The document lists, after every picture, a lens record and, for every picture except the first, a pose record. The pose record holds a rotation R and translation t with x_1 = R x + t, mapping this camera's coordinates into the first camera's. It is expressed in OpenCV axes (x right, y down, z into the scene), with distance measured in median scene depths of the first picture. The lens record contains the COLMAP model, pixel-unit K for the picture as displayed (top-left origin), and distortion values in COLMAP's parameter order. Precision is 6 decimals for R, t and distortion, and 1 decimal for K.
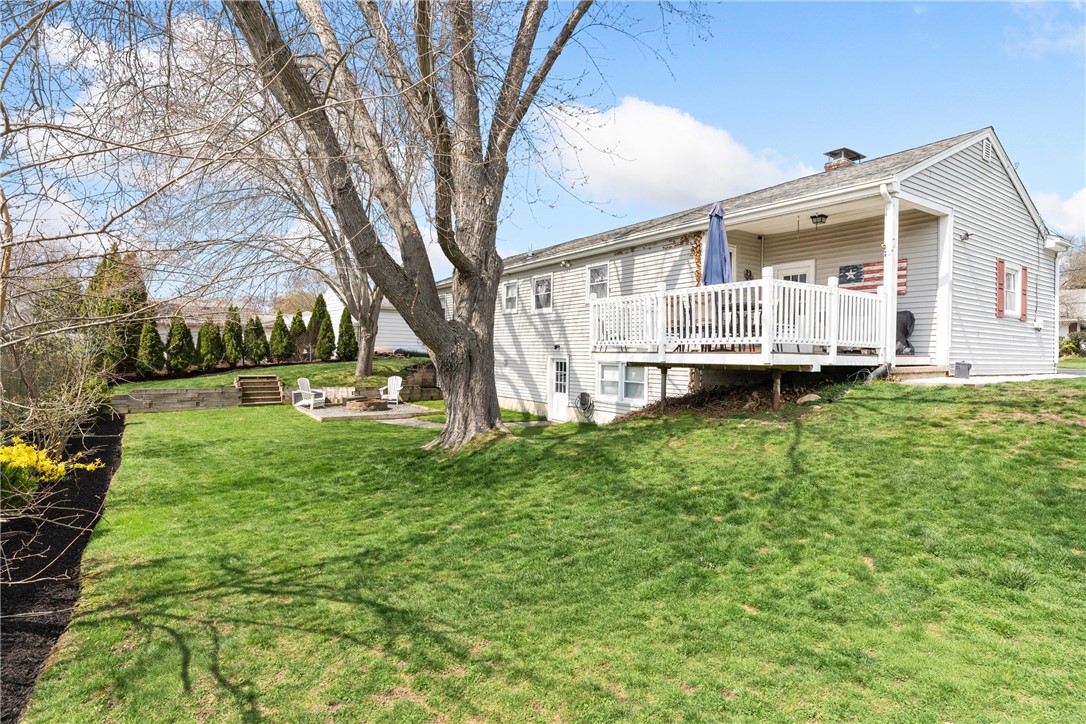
lens RADIAL K [[550.8, 0, 541.2], [0, 550.8, 349.8], [0, 0, 1]] dist [-0.000188, 0.000000]
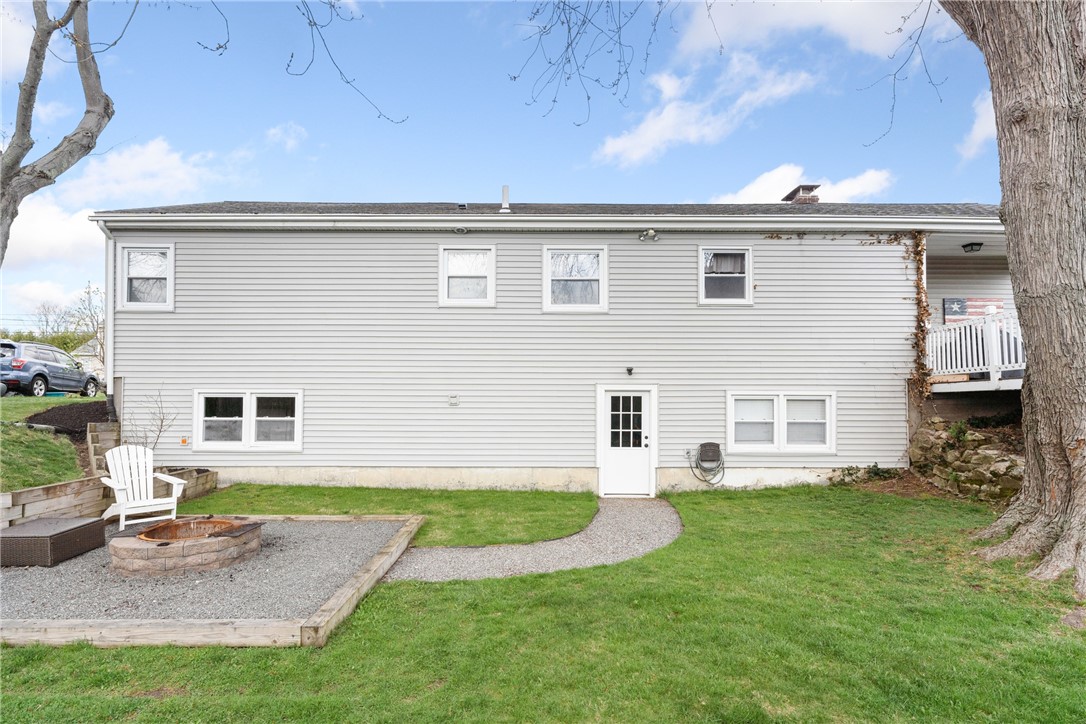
lens RADIAL K [[553.0, 0, 541.9], [0, 553.0, 395.1], [0, 0, 1]] dist [-0.002825, -0.000111]
pose [[0.559229, -0.004527, 0.829001, -0.490787], [-0.000376, 0.999984, 0.005715, 0.016438], [-0.829013, -0.003508, 0.559218, 0.698469]]
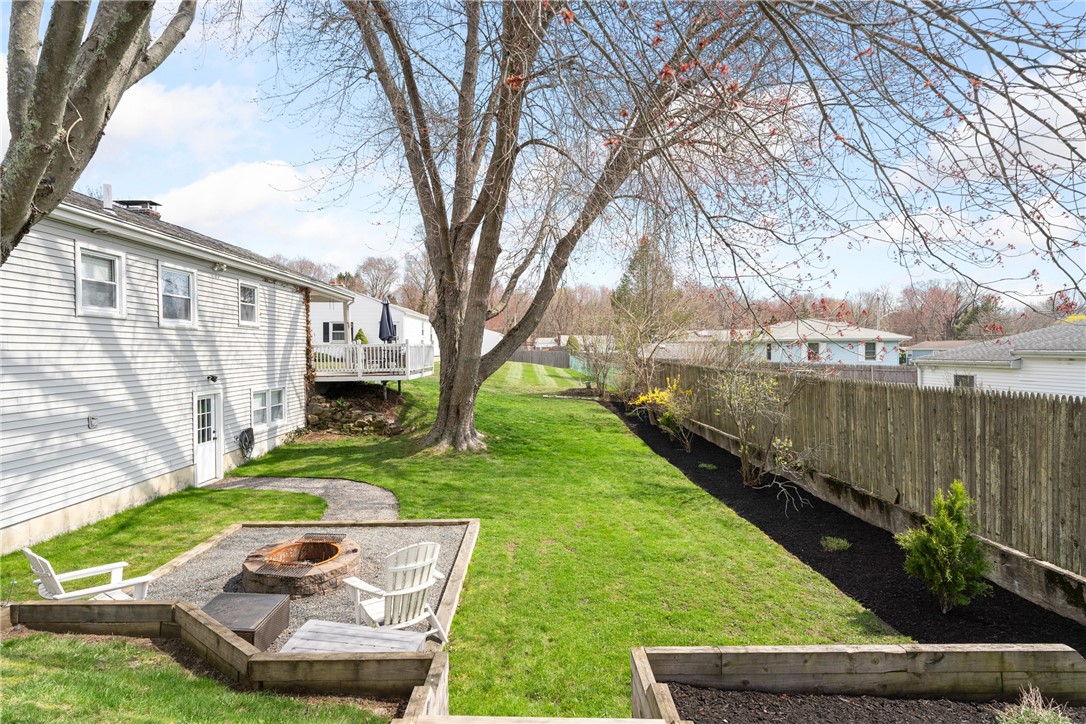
lens RADIAL K [[557.9, 0, 543.0], [0, 557.9, 362.0], [0, 0, 1]] dist [0.000104, -0.000024]
pose [[-0.835121, -0.018006, 0.549772, -0.691138], [-0.009423, 0.999786, 0.018430, -0.041628], [-0.549986, 0.010210, -0.835112, 1.289988]]
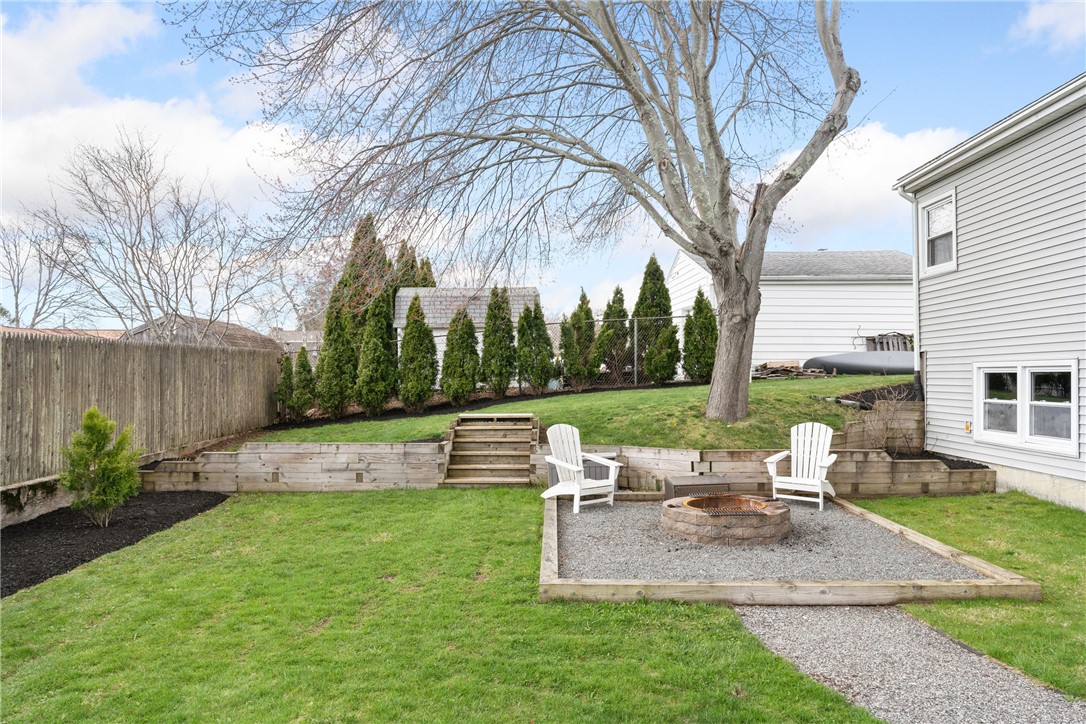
lens RADIAL K [[688.8, 0, 543.0], [0, 688.8, 362.0], [0, 0, 1]] dist [0.003157, -0.000570]
pose [[0.815393, -0.029195, -0.578171, -0.178133], [0.018919, 0.999538, -0.023790, 0.019803], [0.578599, 0.008460, 0.815568, 0.647196]]
